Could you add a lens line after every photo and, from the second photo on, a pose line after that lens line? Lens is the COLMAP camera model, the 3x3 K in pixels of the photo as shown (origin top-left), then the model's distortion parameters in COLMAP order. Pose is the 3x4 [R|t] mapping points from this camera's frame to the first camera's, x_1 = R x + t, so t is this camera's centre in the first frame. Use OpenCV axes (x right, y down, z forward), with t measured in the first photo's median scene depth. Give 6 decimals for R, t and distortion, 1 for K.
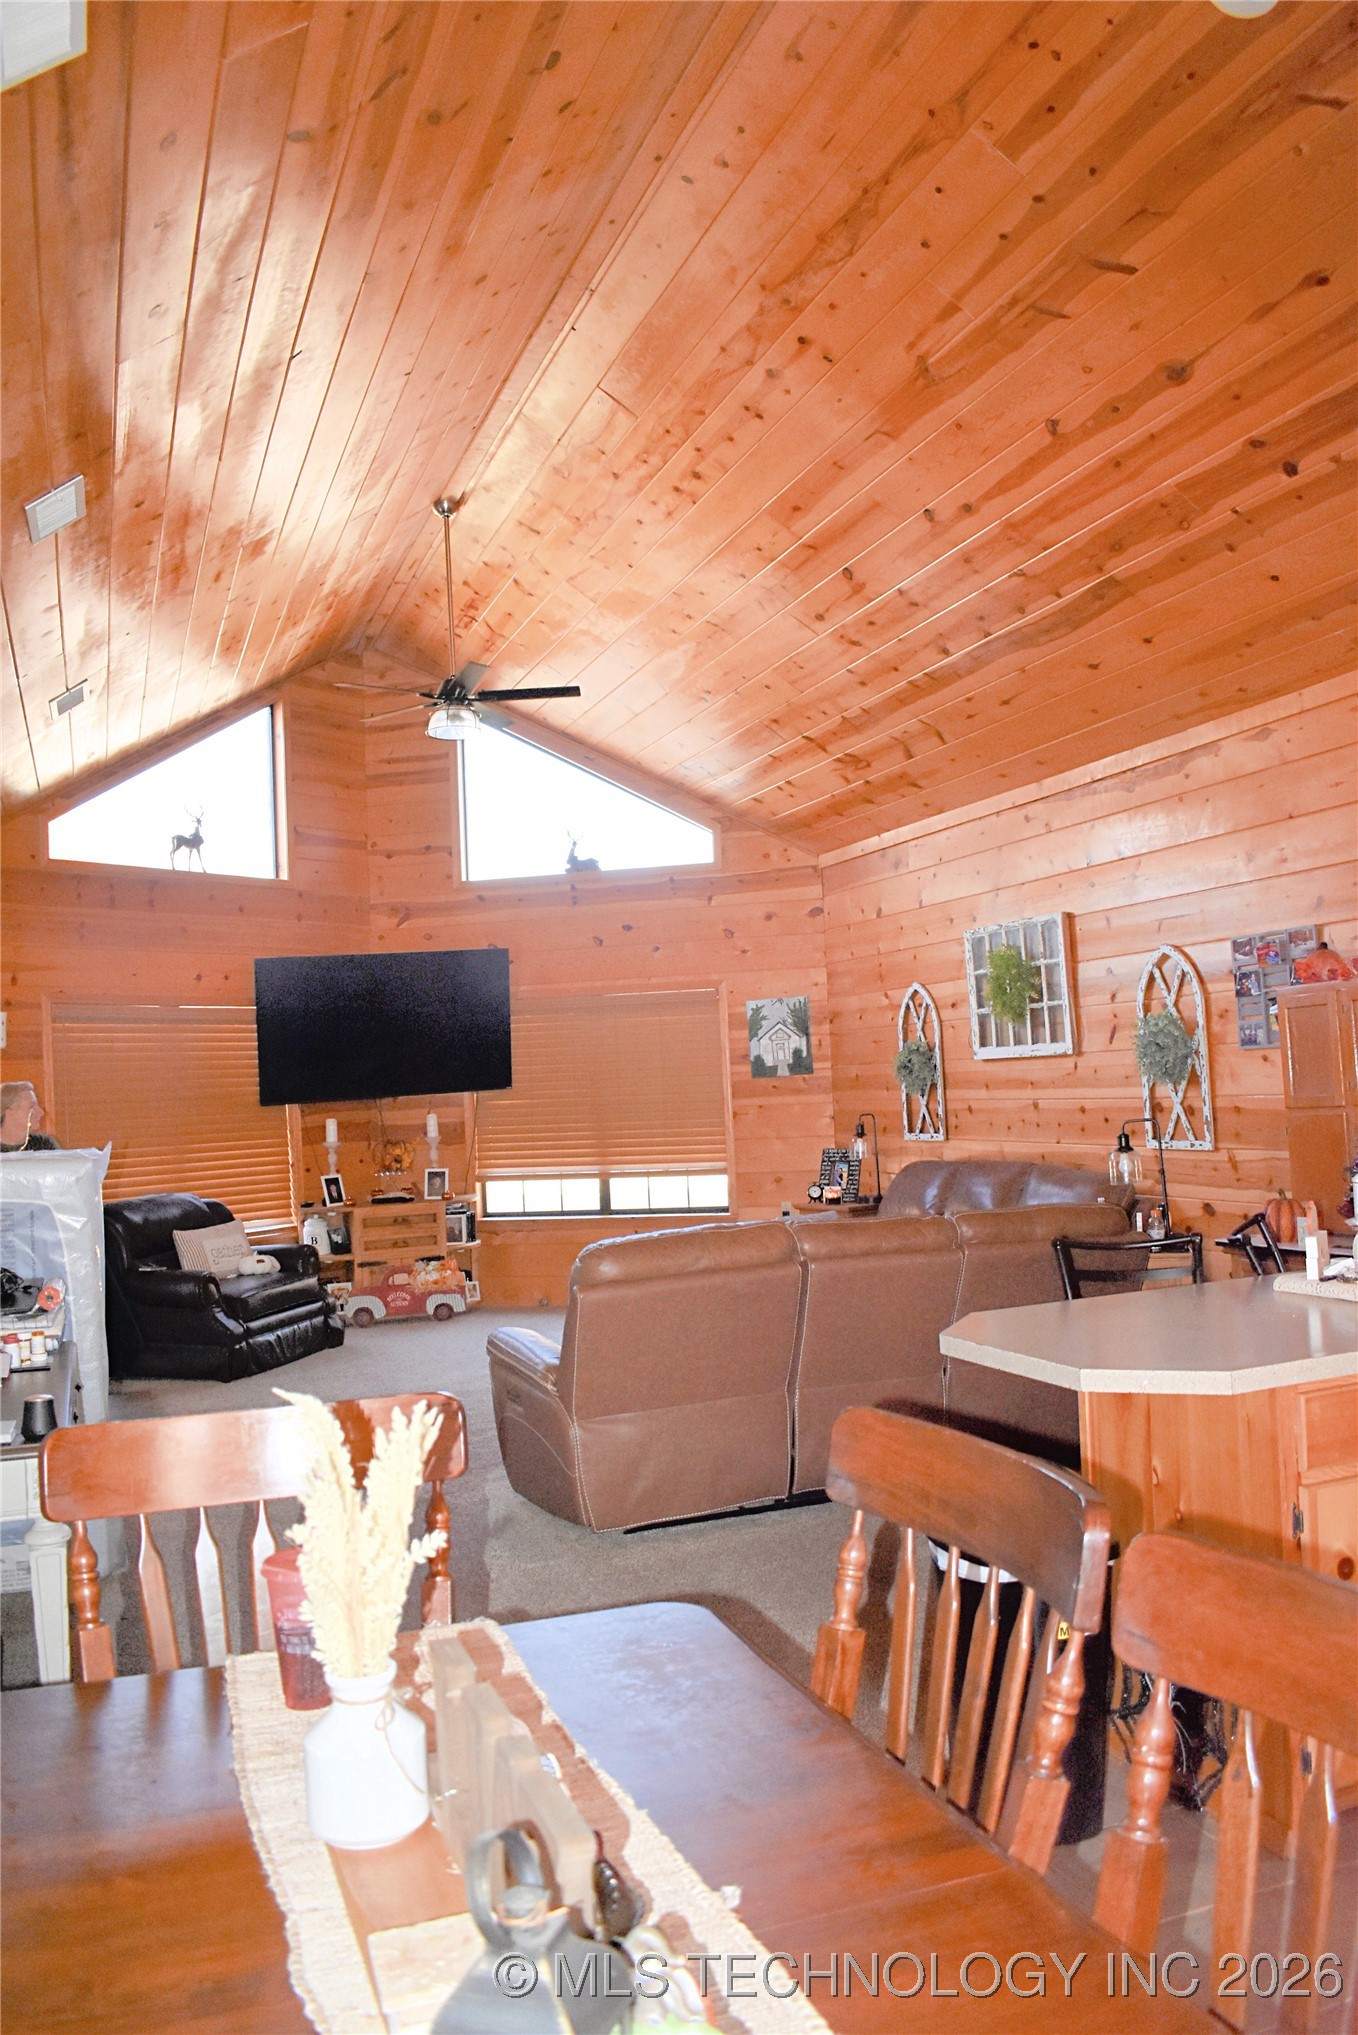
lens RADIAL K [[1574.0, 0, 679.0], [0, 1574.0, 1017.5], [0, 0, 1]] dist [-0.093984, 0.014459]
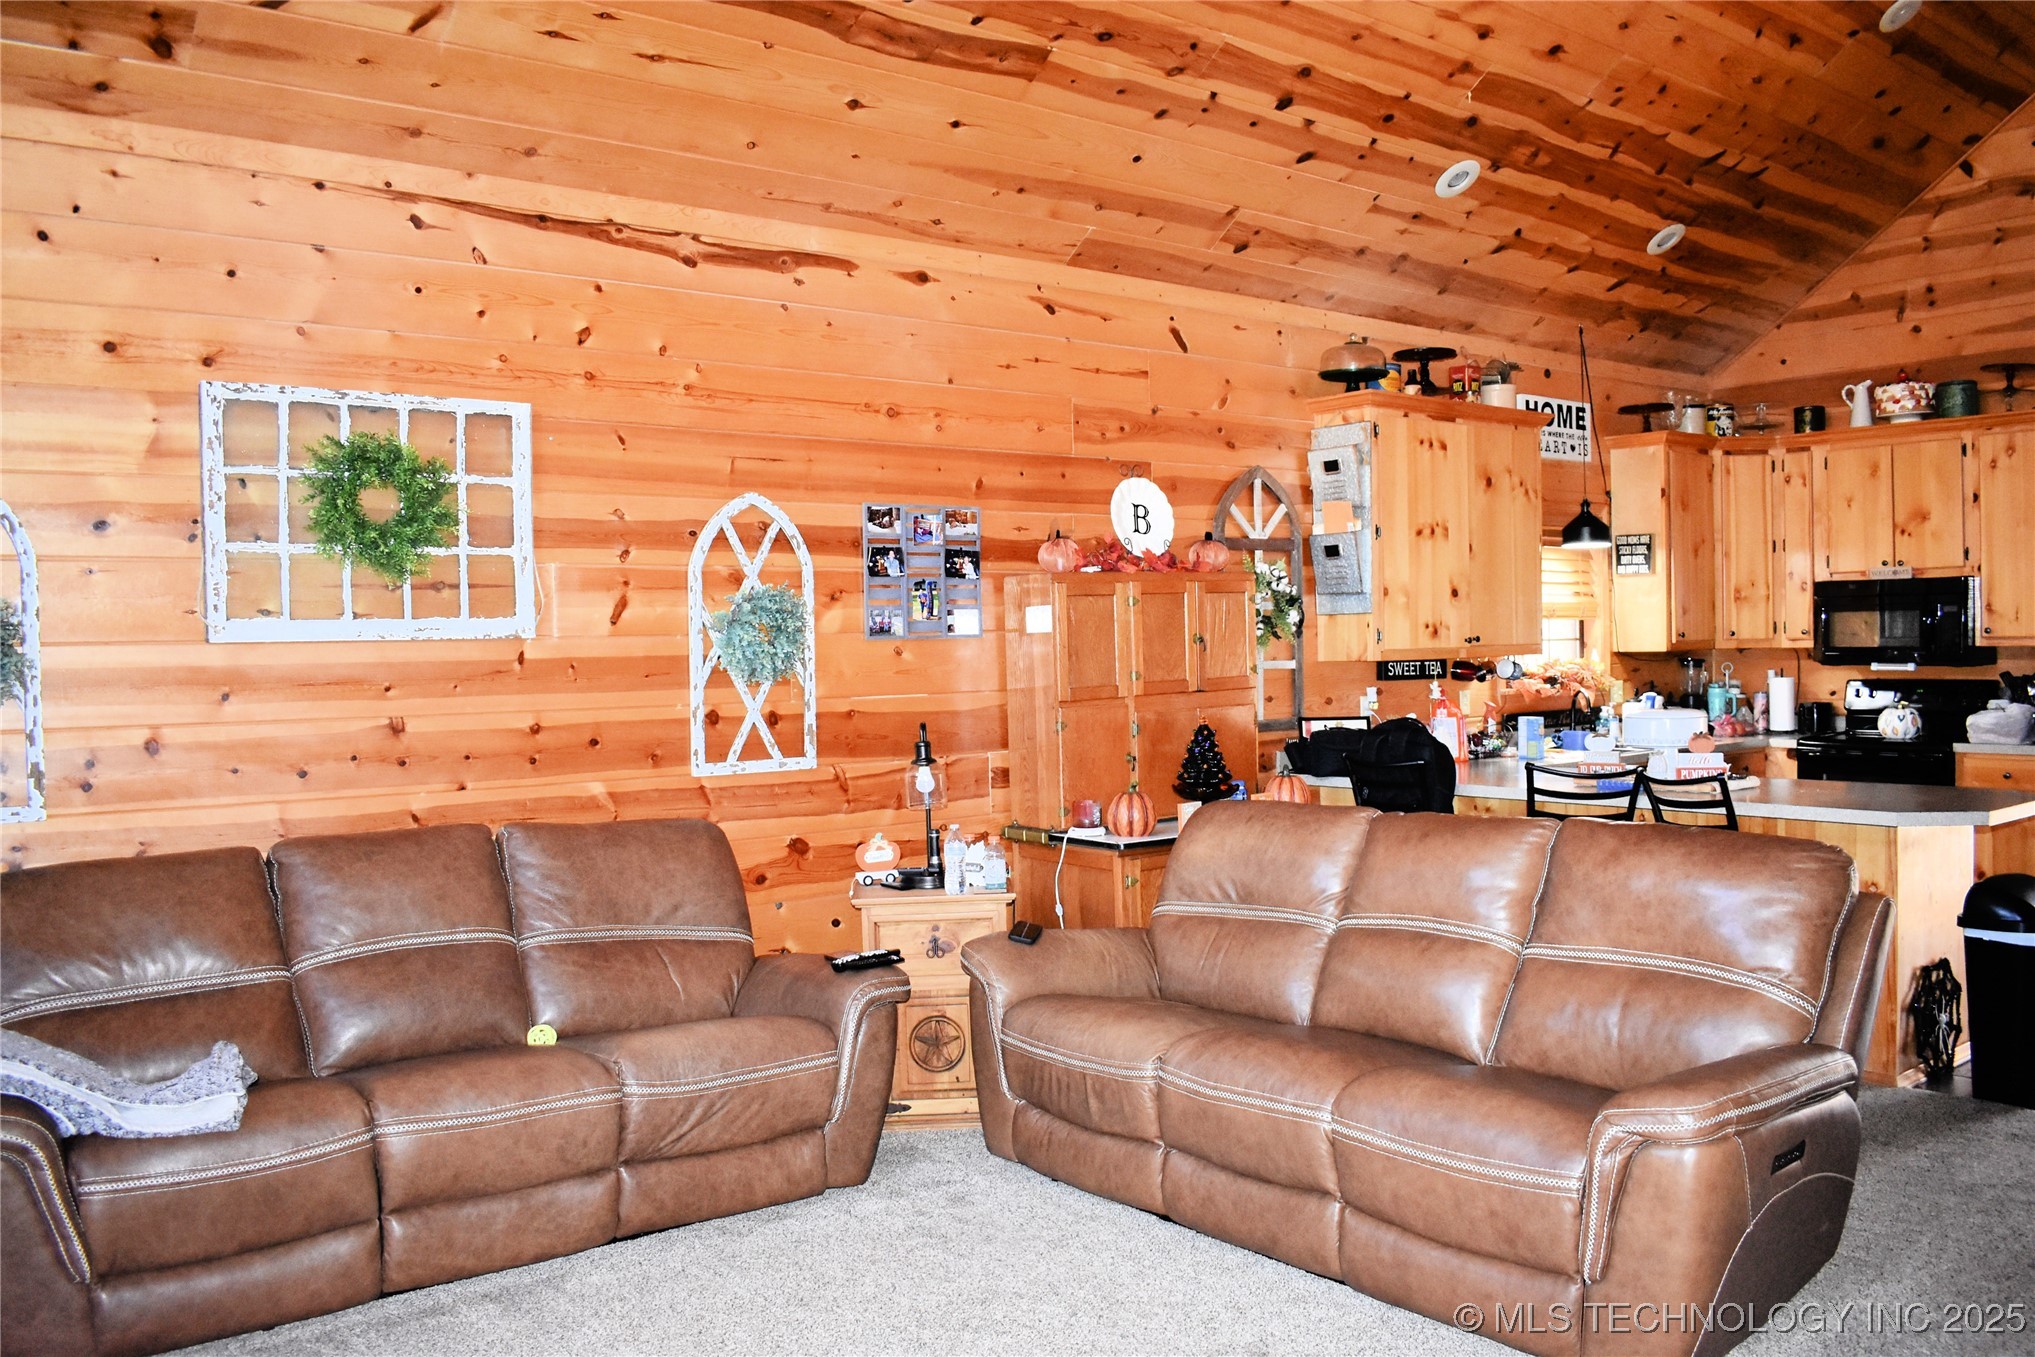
lens RADIAL K [[1595.5, 0, 1017.5], [0, 1595.5, 678.5], [0, 0, 1]] dist [-0.092882, 0.013245]
pose [[-0.301094, 0.035818, 0.952922, -0.365322], [-0.004134, 0.999236, -0.038865, 0.057684], [-0.953586, -0.015642, -0.300716, 0.930843]]
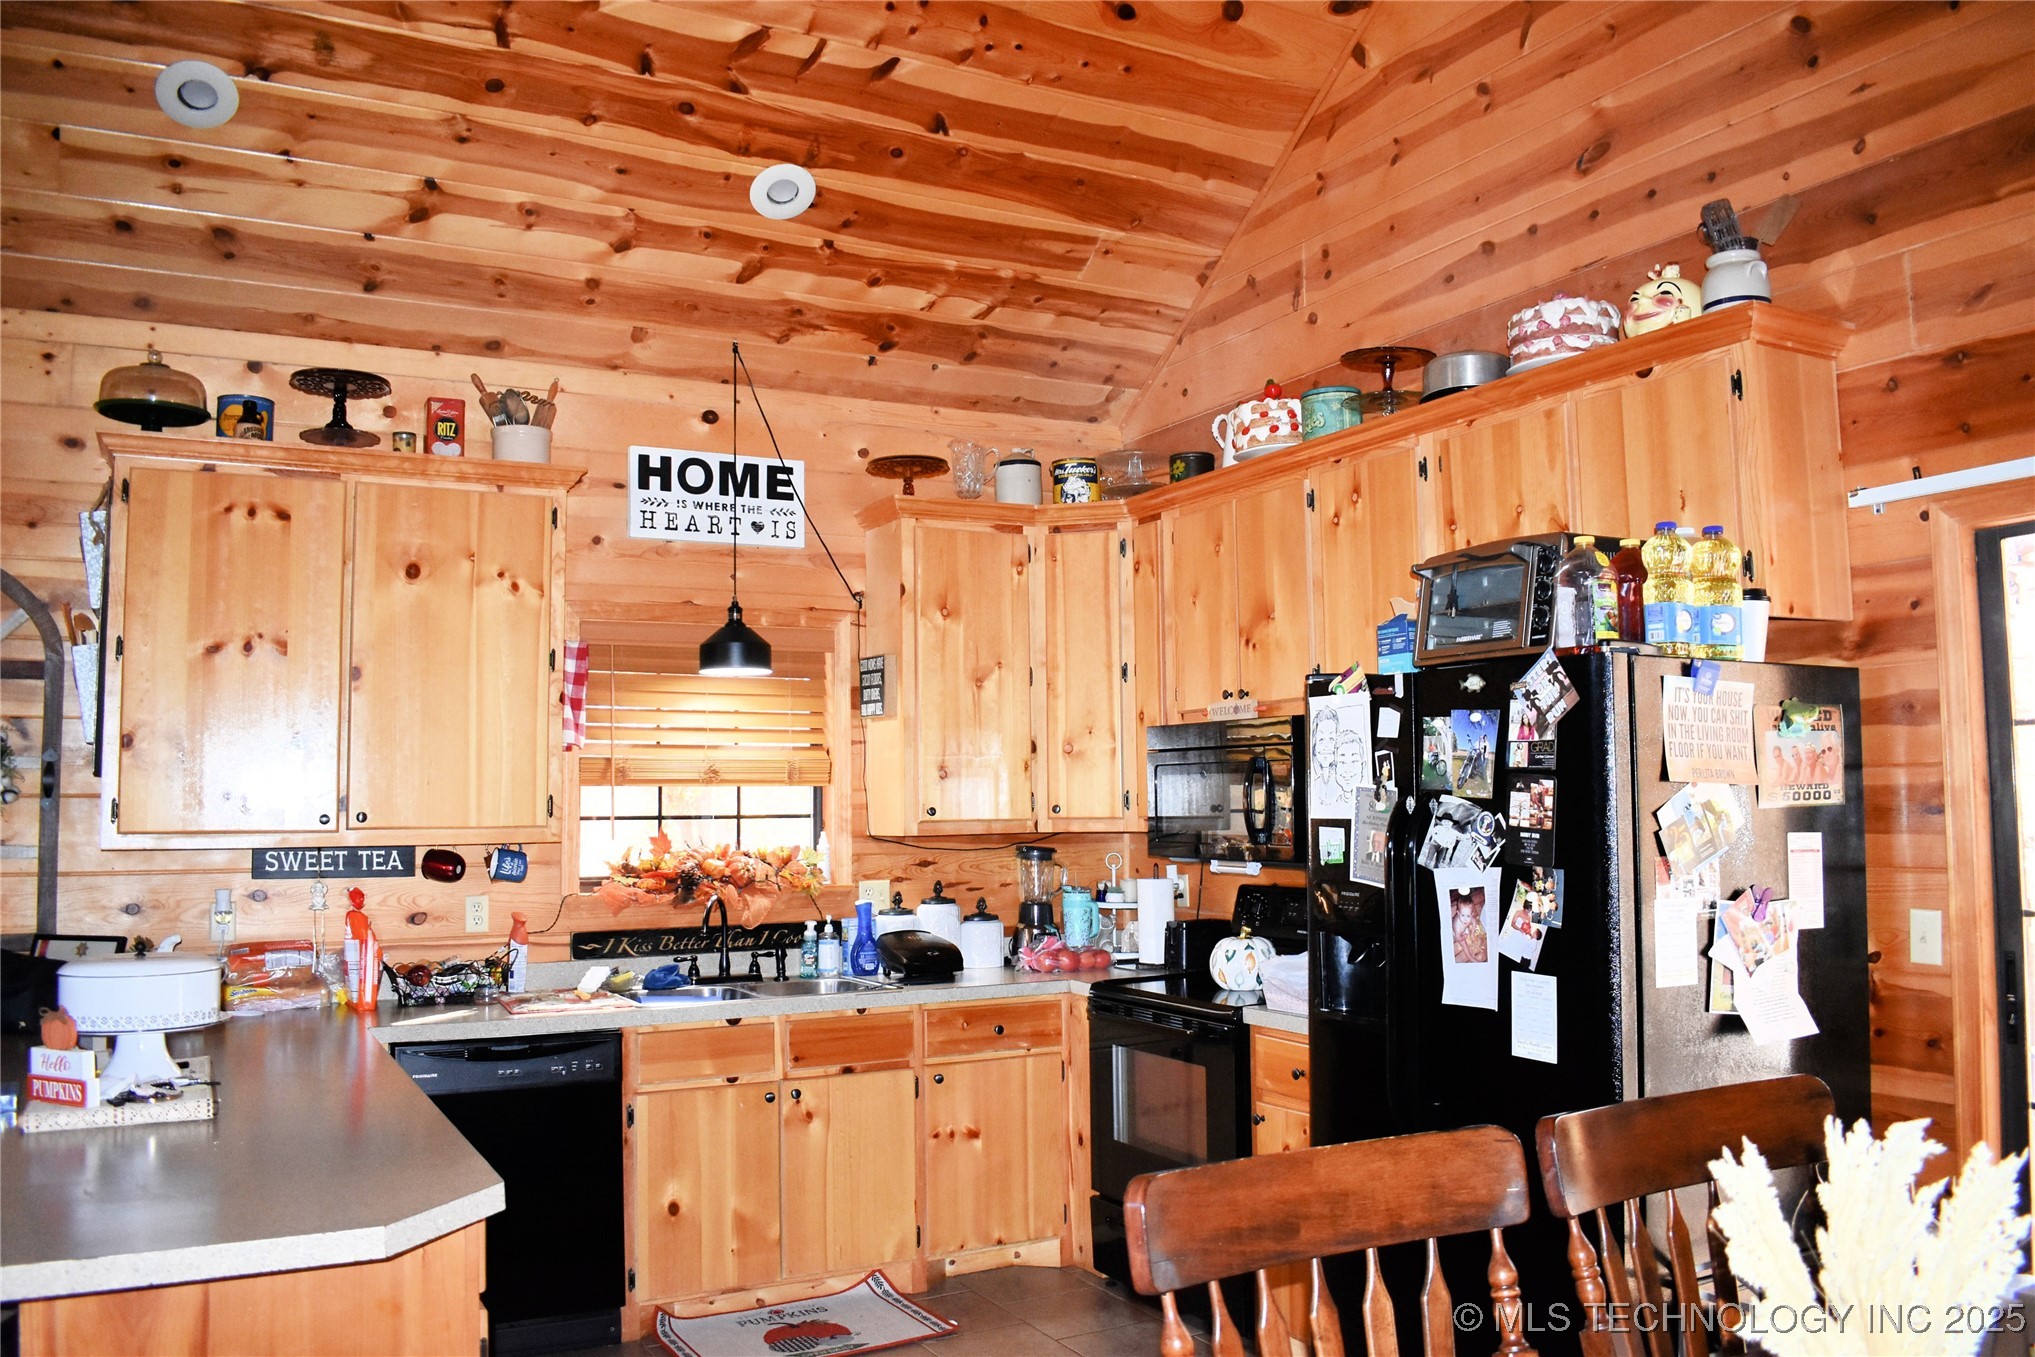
lens RADIAL K [[1574.0, 0, 1017.5], [0, 1574.0, 678.5], [0, 0, 1]] dist [-0.093984, 0.014459]
pose [[-0.141709, 0.132590, 0.980988, -0.182248], [-0.020565, 0.990381, -0.136830, 0.023106], [-0.989695, -0.039564, -0.137620, 0.291518]]
